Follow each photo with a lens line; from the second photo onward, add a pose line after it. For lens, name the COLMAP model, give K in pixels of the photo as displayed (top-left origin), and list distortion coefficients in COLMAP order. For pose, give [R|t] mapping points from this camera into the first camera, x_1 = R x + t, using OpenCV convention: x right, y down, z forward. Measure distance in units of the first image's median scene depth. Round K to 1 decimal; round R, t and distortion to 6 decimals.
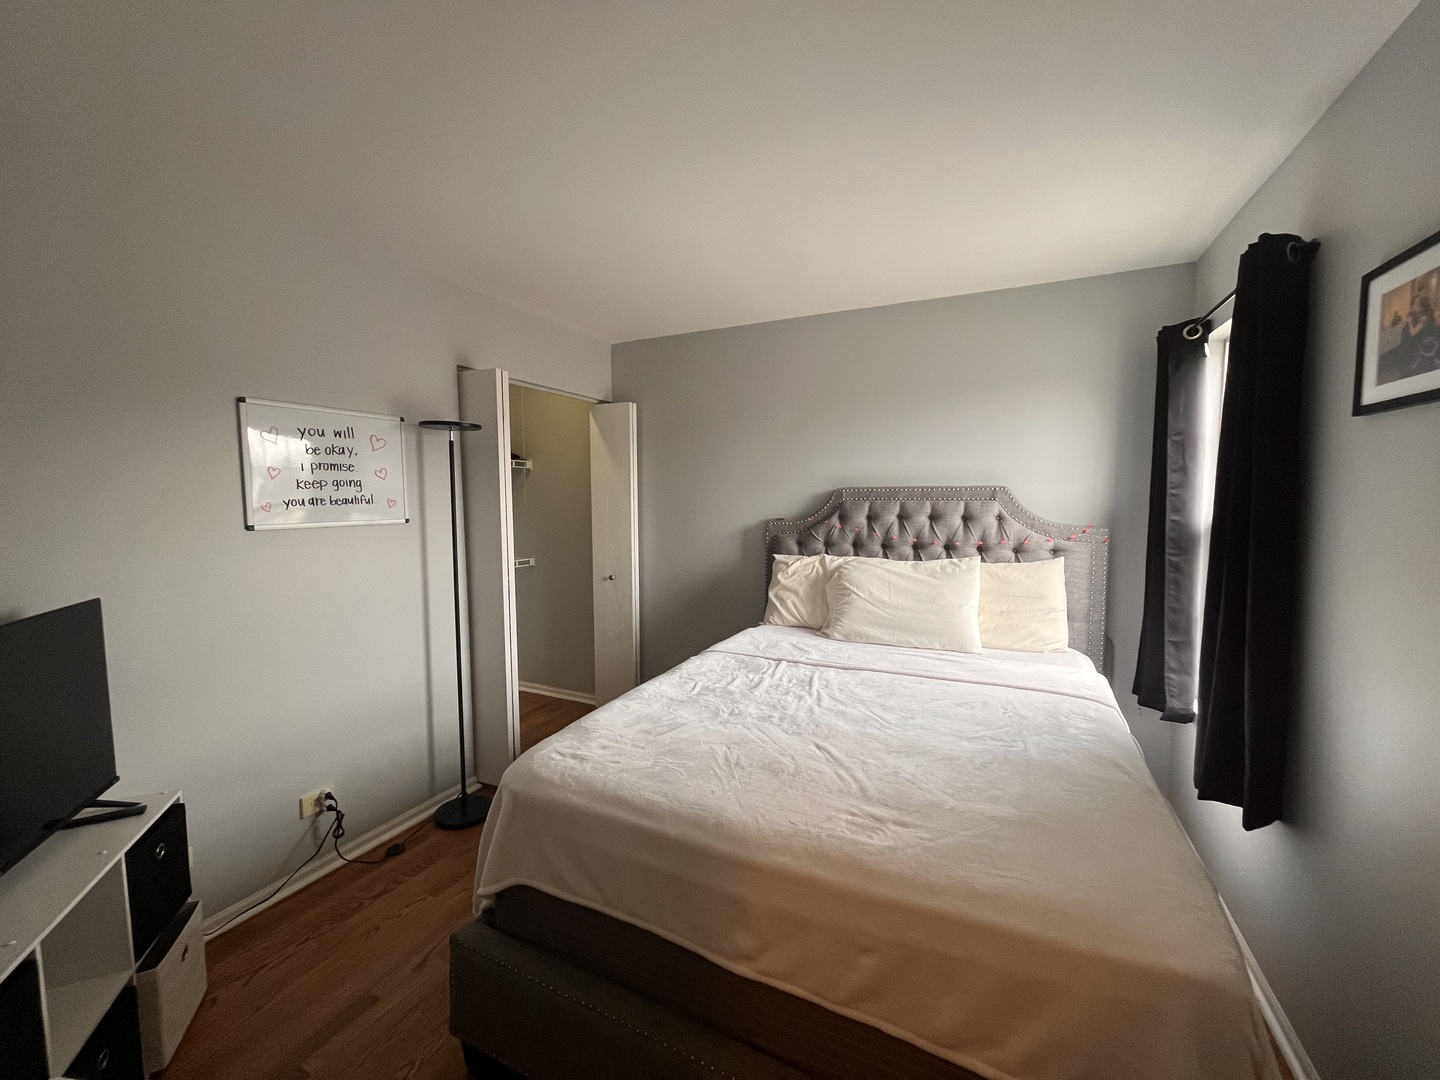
lens RADIAL K [[579.0, 0, 716.2], [0, 579.0, 536.5], [0, 0, 1]] dist [-0.003389, 0.000193]
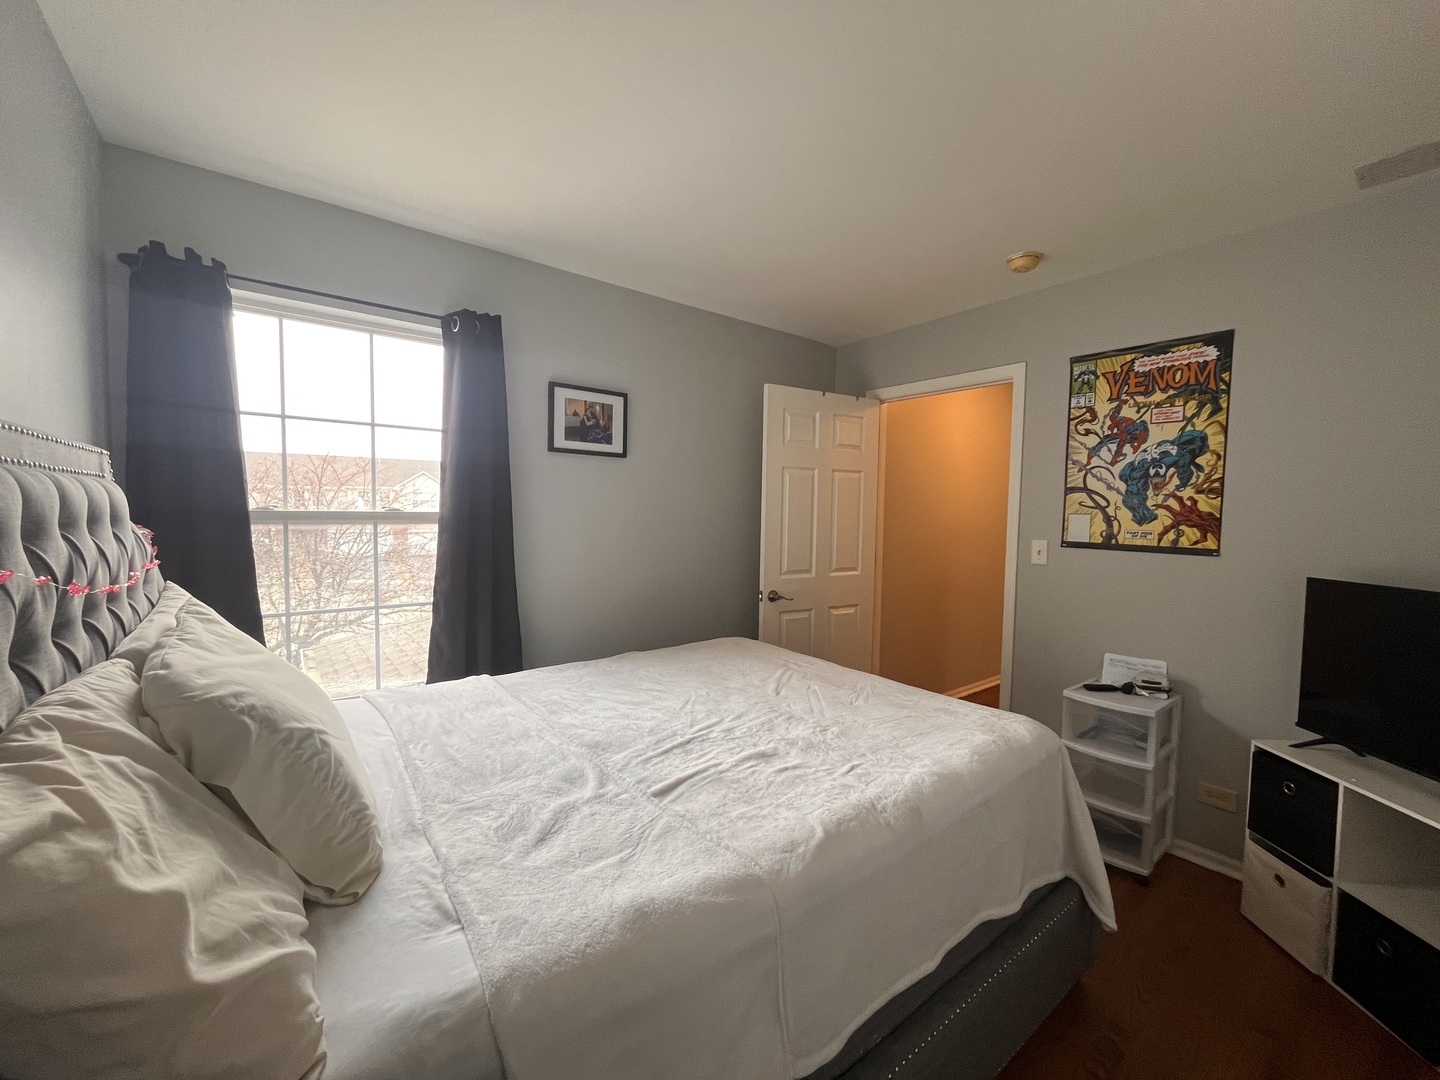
lens RADIAL K [[579.0, 0, 714.3], [0, 579.0, 545.1], [0, 0, 1]] dist [-0.003389, 0.000193]
pose [[-0.895222, -0.032464, 0.444436, -0.130918], [0.023866, 0.992418, 0.120565, -0.053590], [-0.444981, 0.118540, -0.887660, 1.169185]]
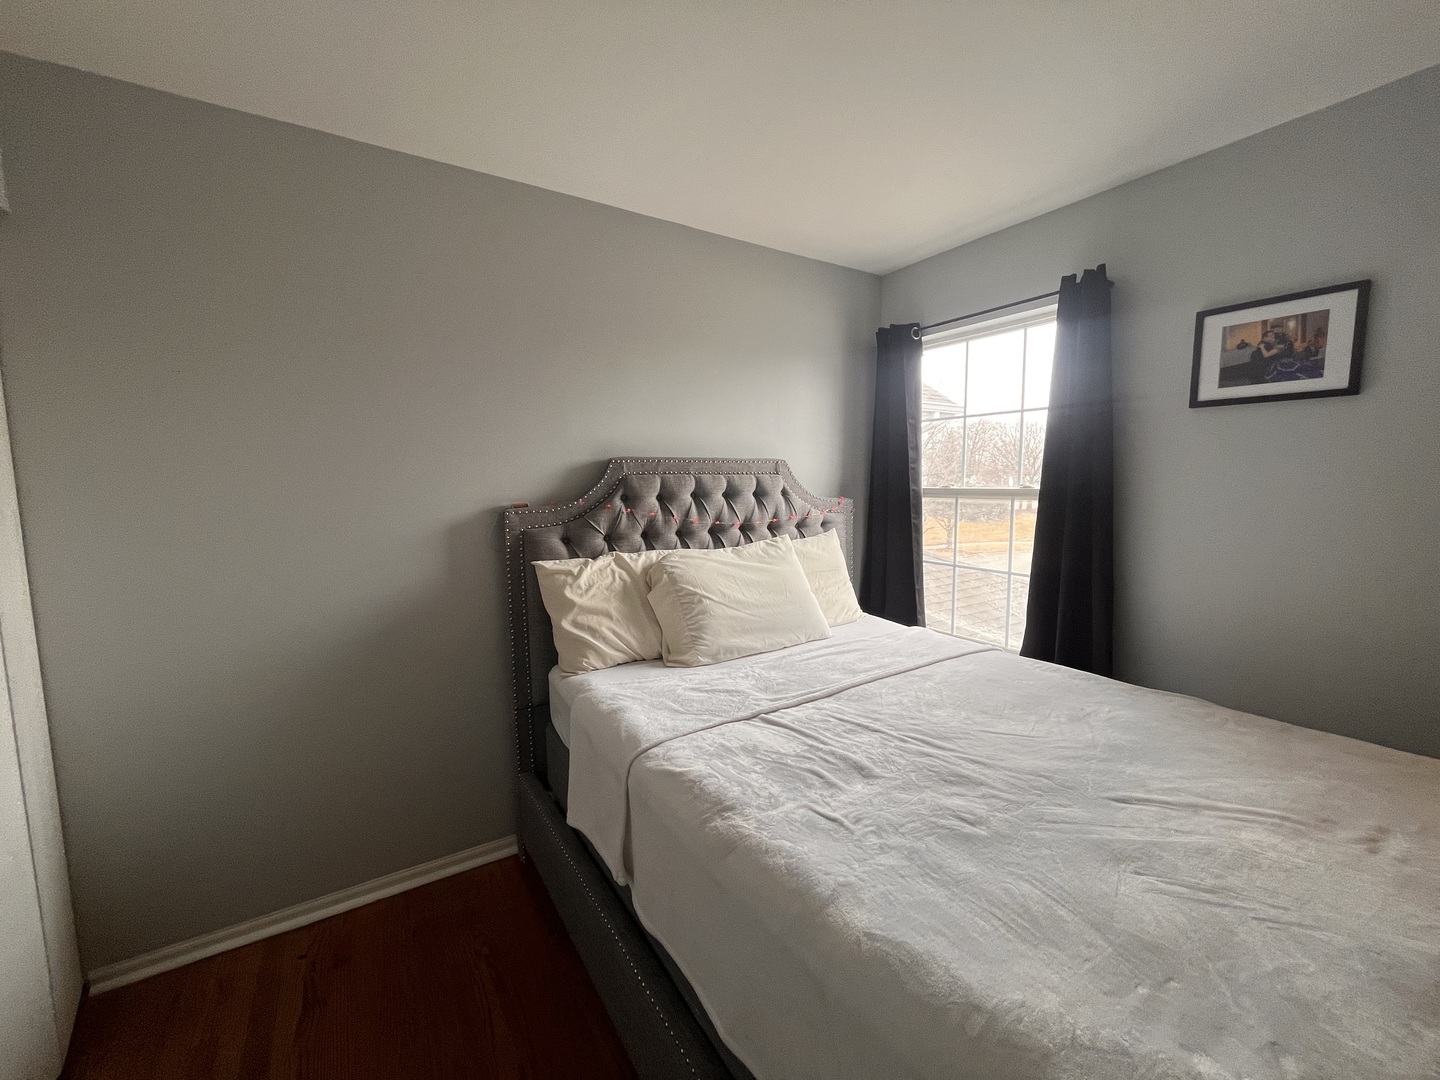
lens RADIAL K [[579.0, 0, 722.1], [0, 579.0, 538.2], [0, 0, 1]] dist [-0.003389, 0.000193]
pose [[0.519900, -0.083533, 0.850133, -0.367766], [0.066411, 0.996148, 0.057267, -0.018820], [-0.851642, 0.026685, 0.523445, 0.577315]]
